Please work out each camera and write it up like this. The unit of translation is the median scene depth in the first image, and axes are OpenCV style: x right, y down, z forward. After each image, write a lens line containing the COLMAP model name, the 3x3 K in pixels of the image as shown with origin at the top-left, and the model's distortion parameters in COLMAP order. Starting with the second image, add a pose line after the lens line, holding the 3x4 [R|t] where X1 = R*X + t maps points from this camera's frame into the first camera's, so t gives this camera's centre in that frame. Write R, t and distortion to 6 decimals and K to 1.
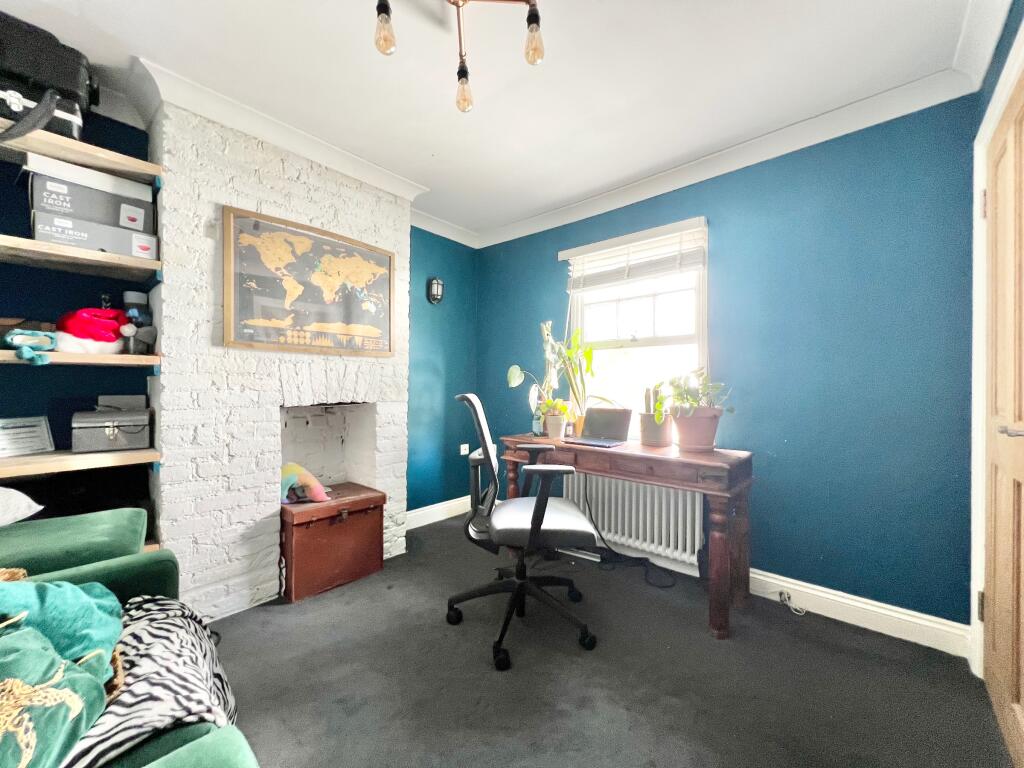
lens RADIAL K [[413.6, 0, 516.1], [0, 413.6, 384.7], [0, 0, 1]] dist [0.004401, 0.000505]
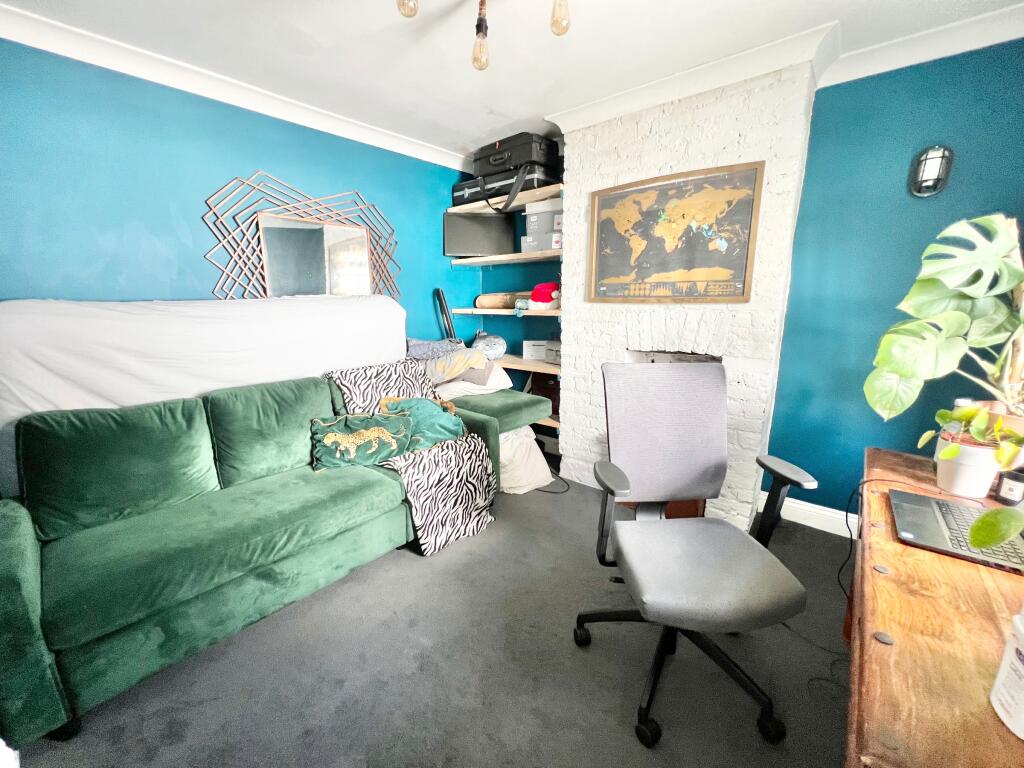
lens RADIAL K [[413.6, 0, 516.6], [0, 413.6, 389.3], [0, 0, 1]] dist [0.004401, 0.000505]
pose [[0.023982, 0.209985, -0.977410, 0.635851], [0.000965, 0.977686, 0.210068, -0.088332], [0.999712, -0.005981, 0.023245, 0.654959]]
